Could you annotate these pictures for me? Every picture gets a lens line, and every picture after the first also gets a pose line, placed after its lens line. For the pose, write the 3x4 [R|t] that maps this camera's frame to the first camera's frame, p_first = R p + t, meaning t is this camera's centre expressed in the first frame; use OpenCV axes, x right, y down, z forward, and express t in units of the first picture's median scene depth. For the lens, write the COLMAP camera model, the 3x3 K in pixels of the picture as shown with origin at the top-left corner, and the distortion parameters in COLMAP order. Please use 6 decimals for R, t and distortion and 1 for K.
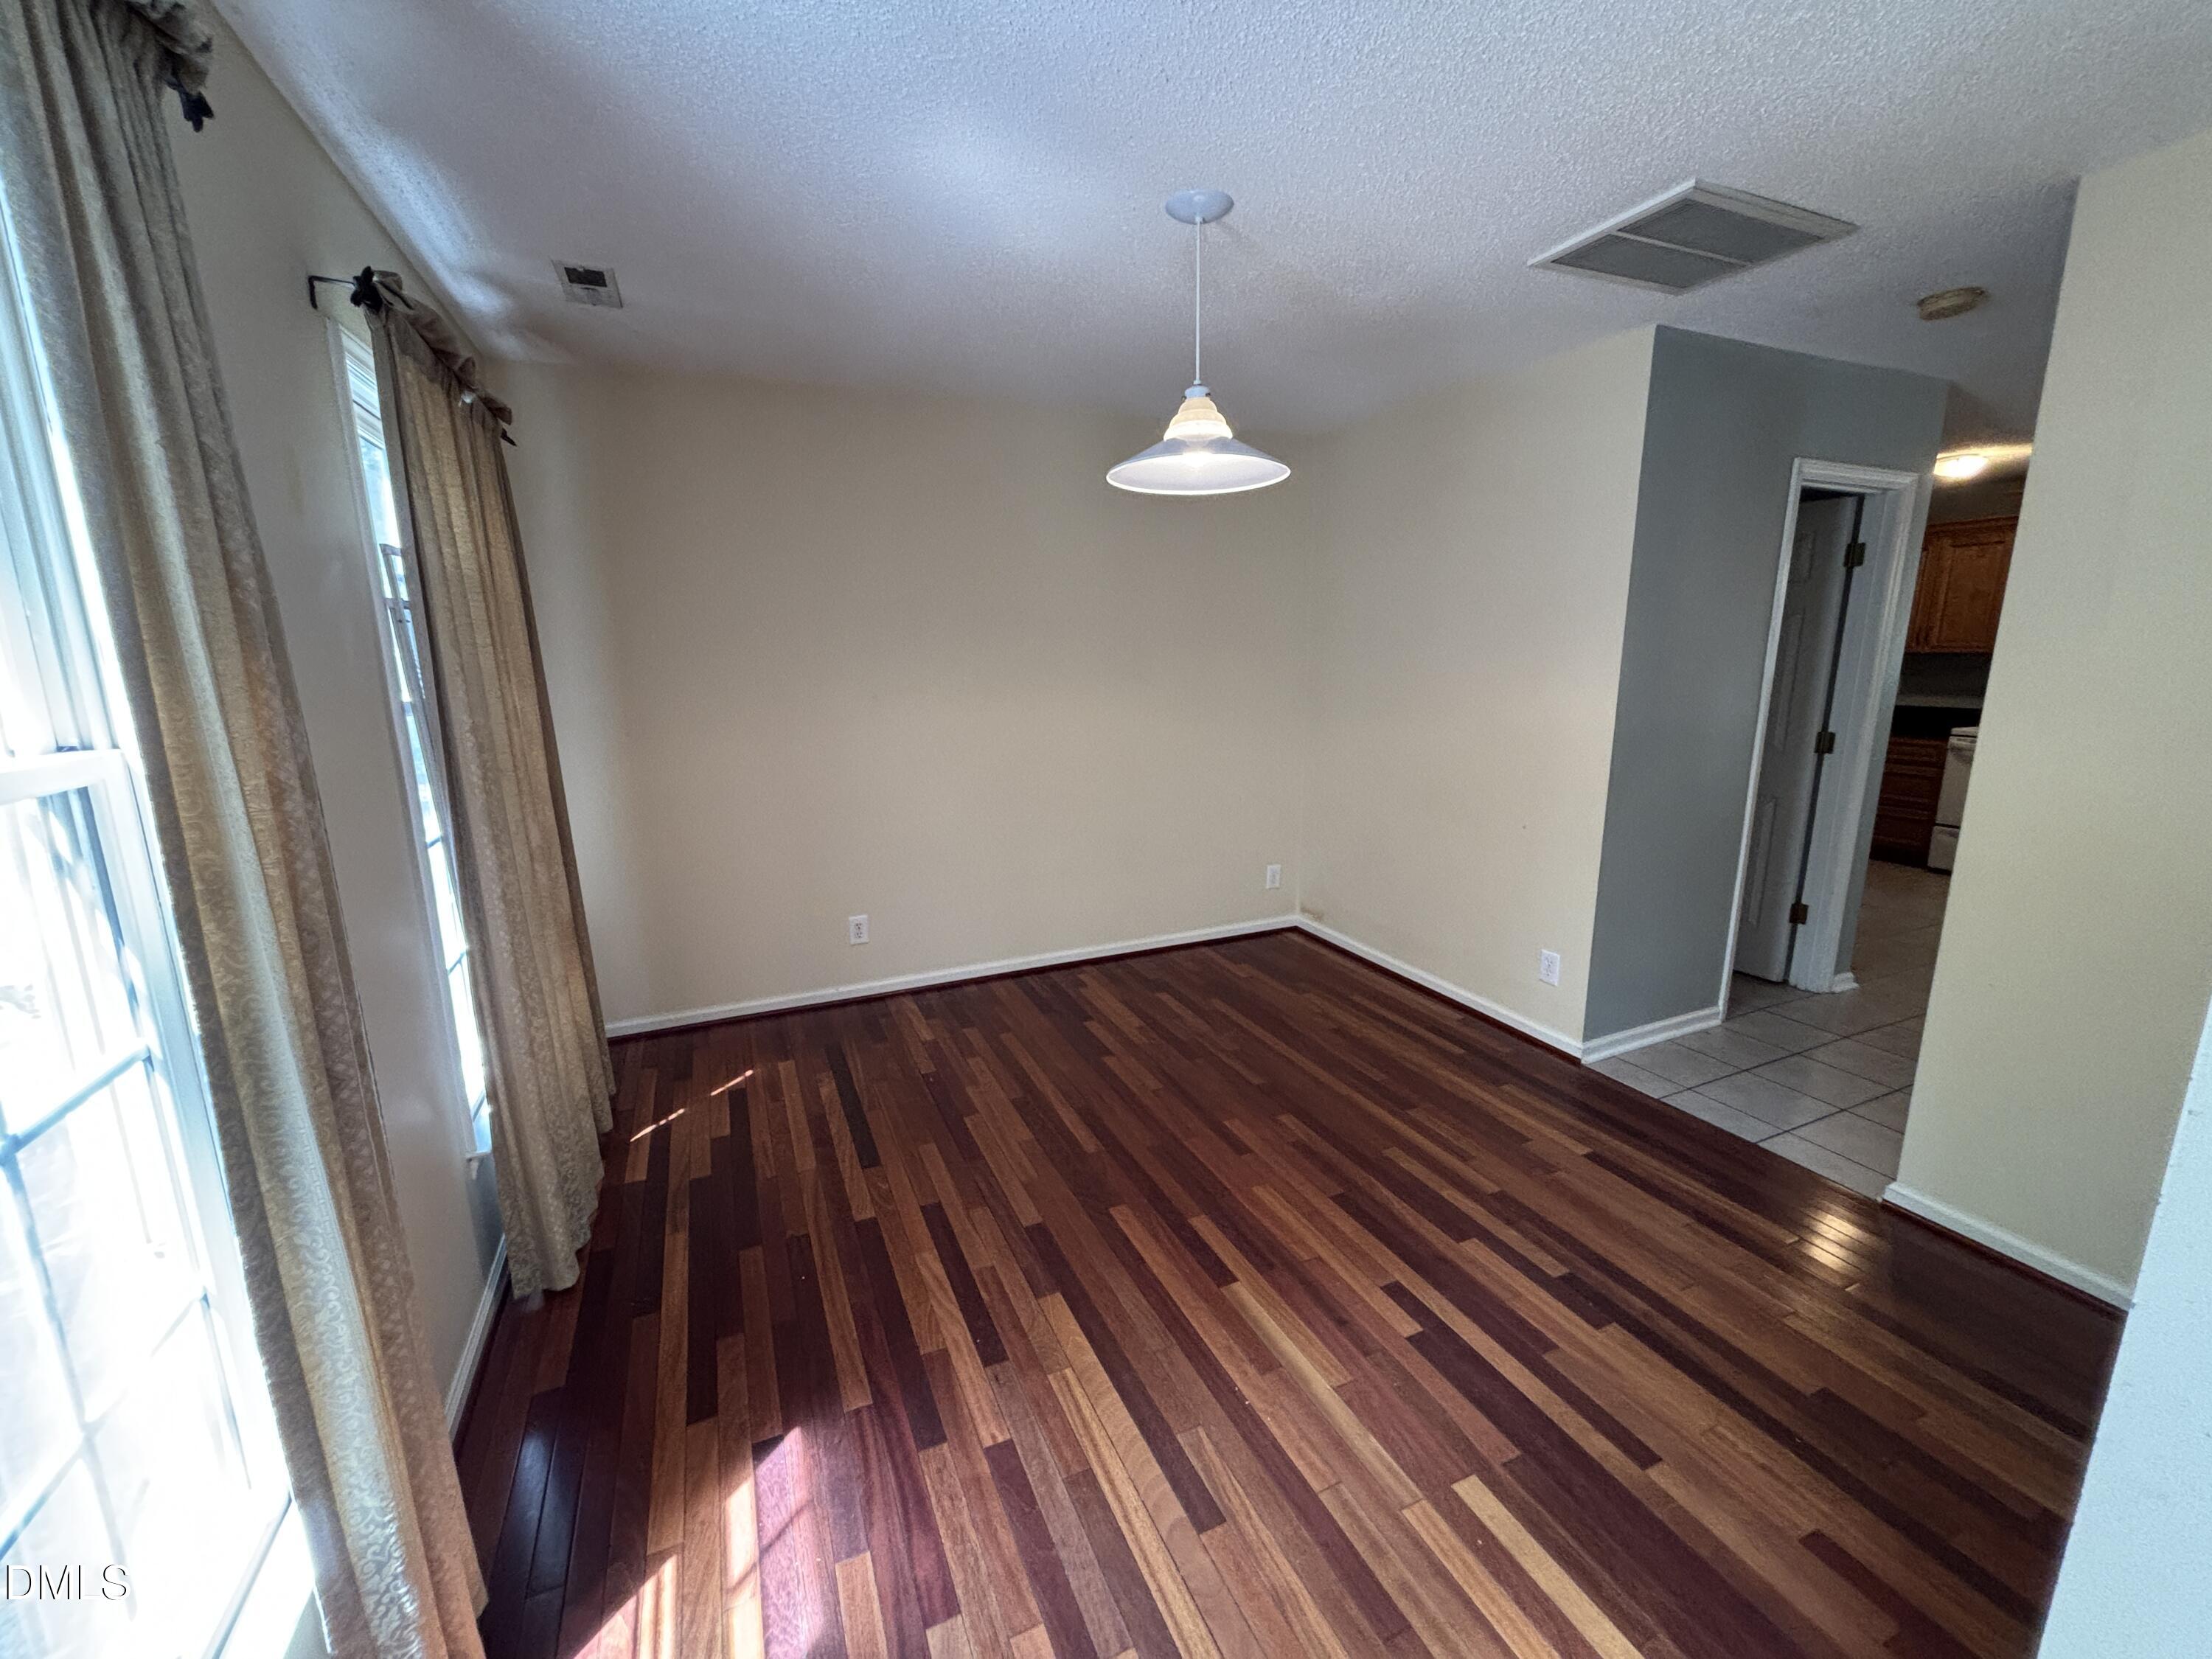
lens RADIAL K [[892.1, 0, 1106.0], [0, 892.1, 829.5], [0, 0, 1]] dist [0.001018, 0.000575]
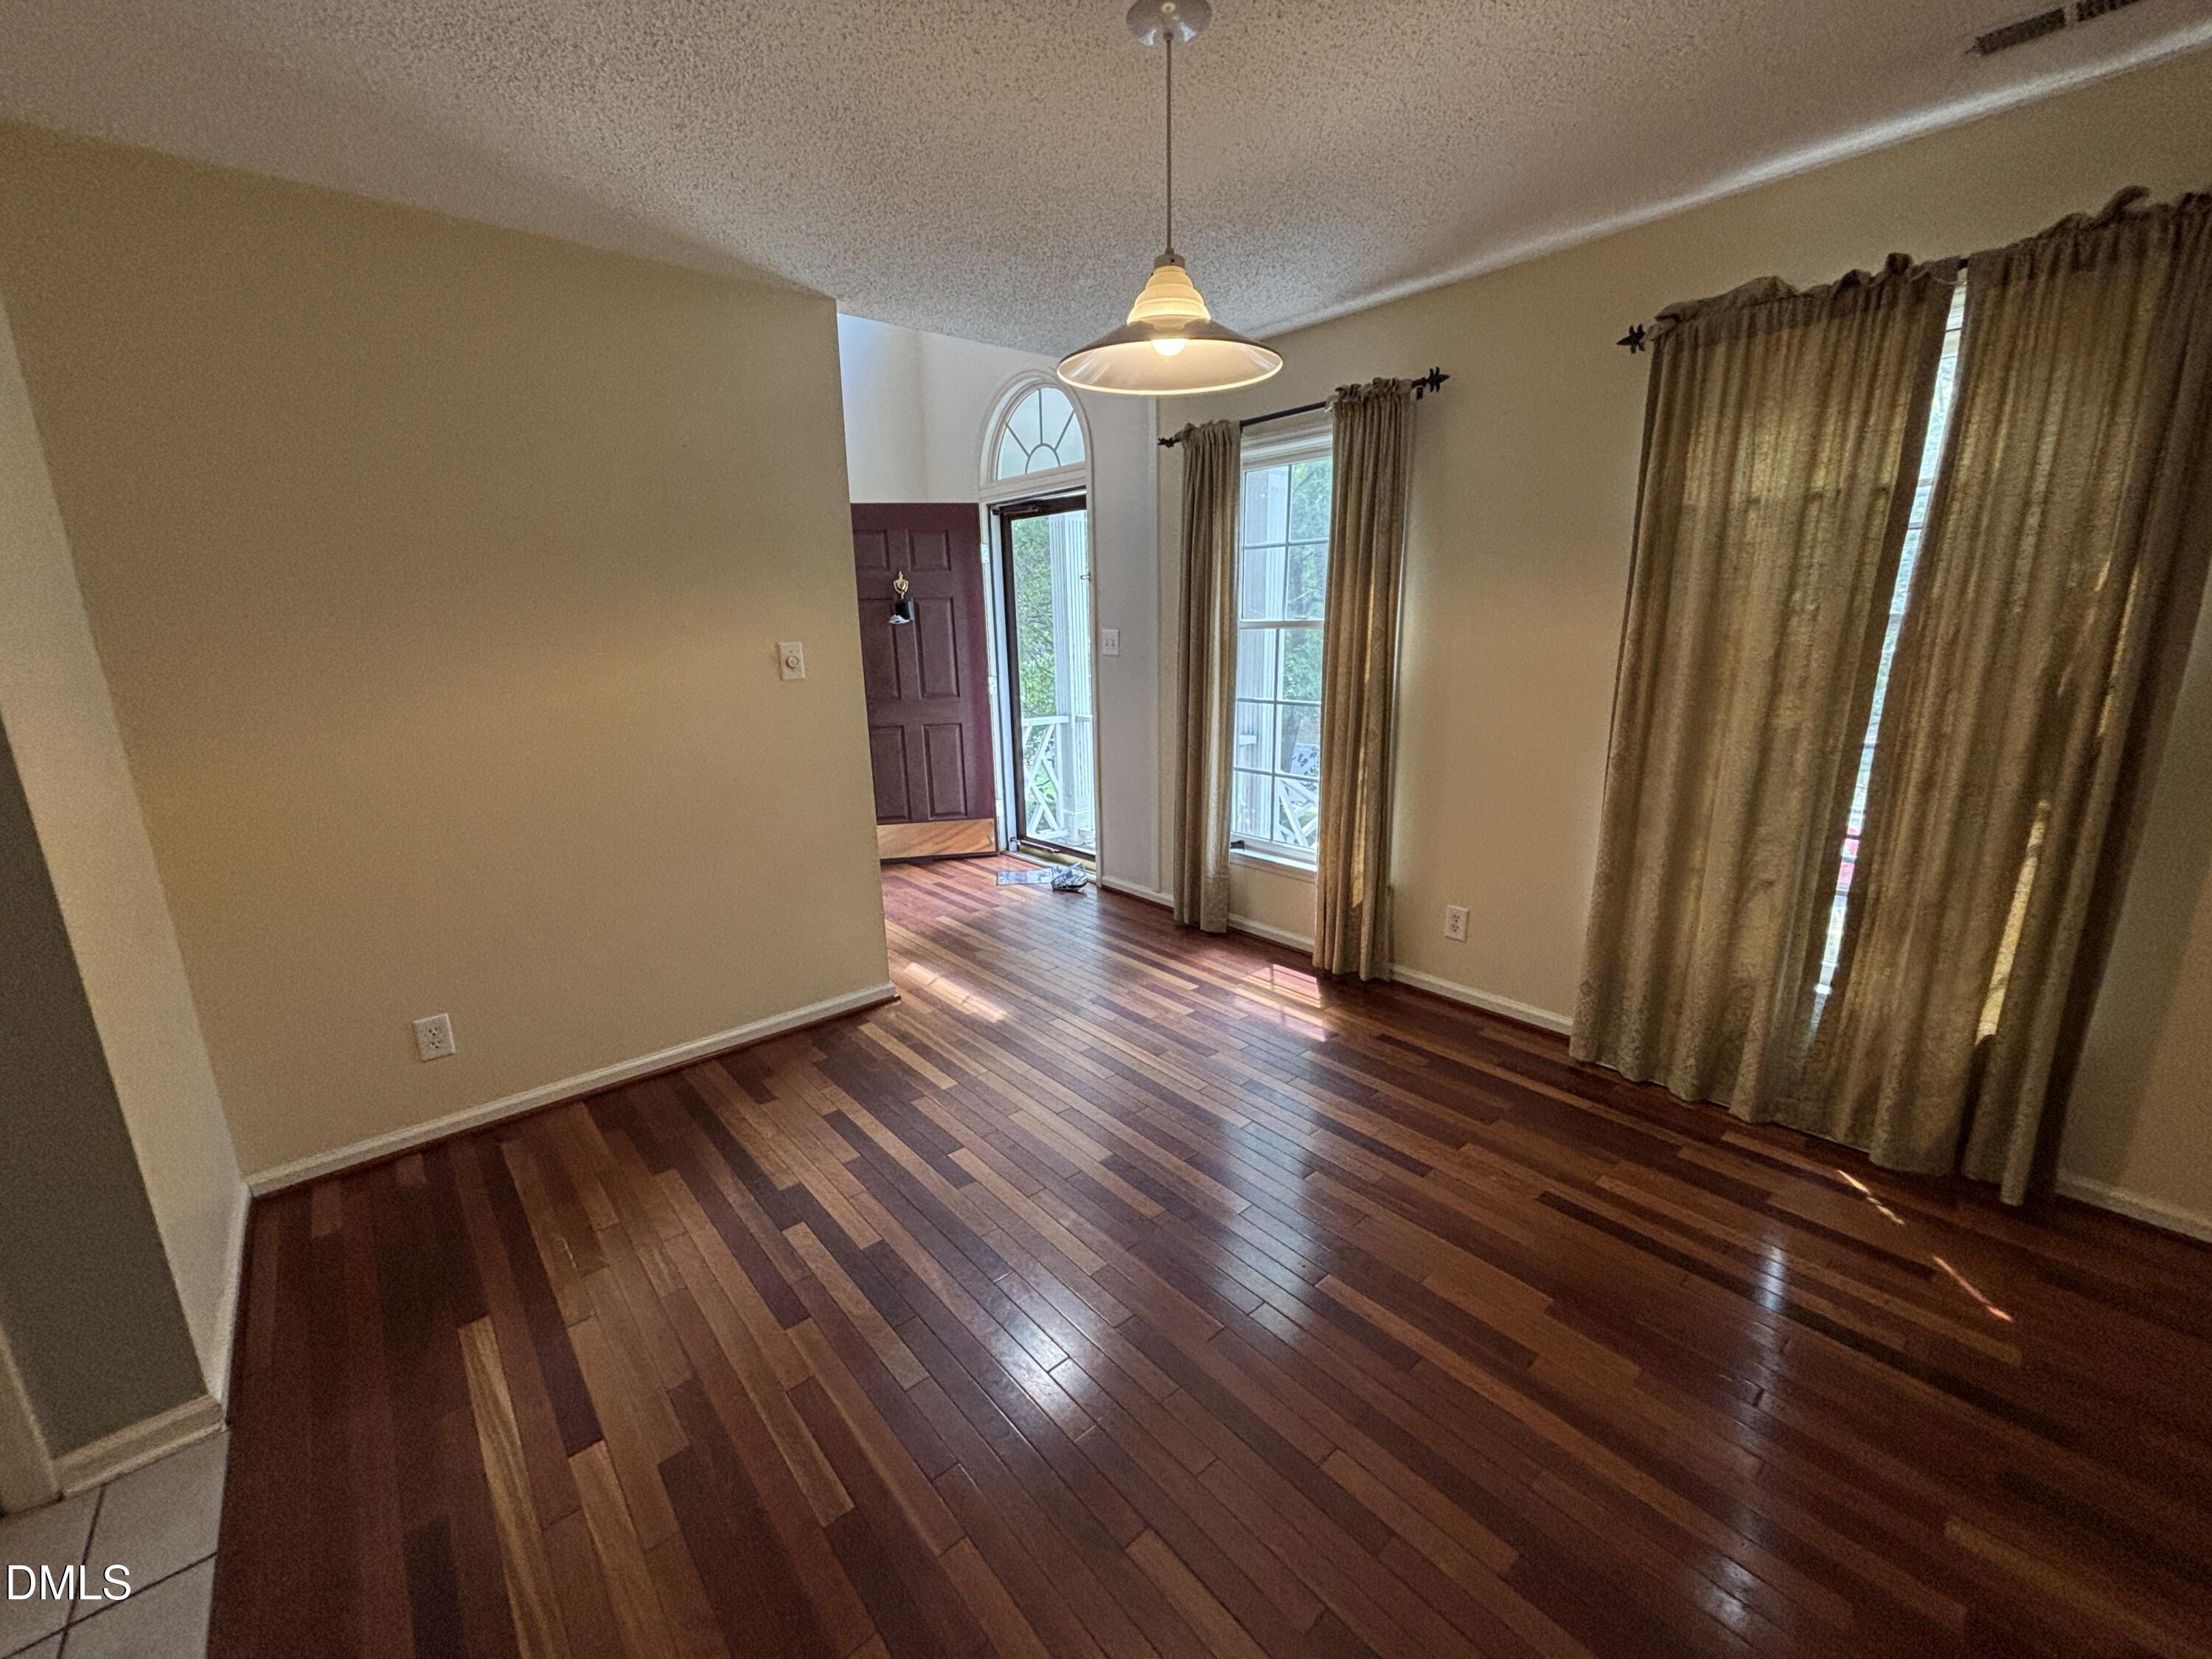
lens RADIAL K [[892.1, 0, 1106.0], [0, 892.1, 829.5], [0, 0, 1]] dist [0.001018, 0.000575]
pose [[-0.957884, 0.100352, -0.269048, 0.411392], [-0.023472, 0.906449, 0.421663, -0.359644], [0.286193, 0.410219, -0.865918, 1.847646]]
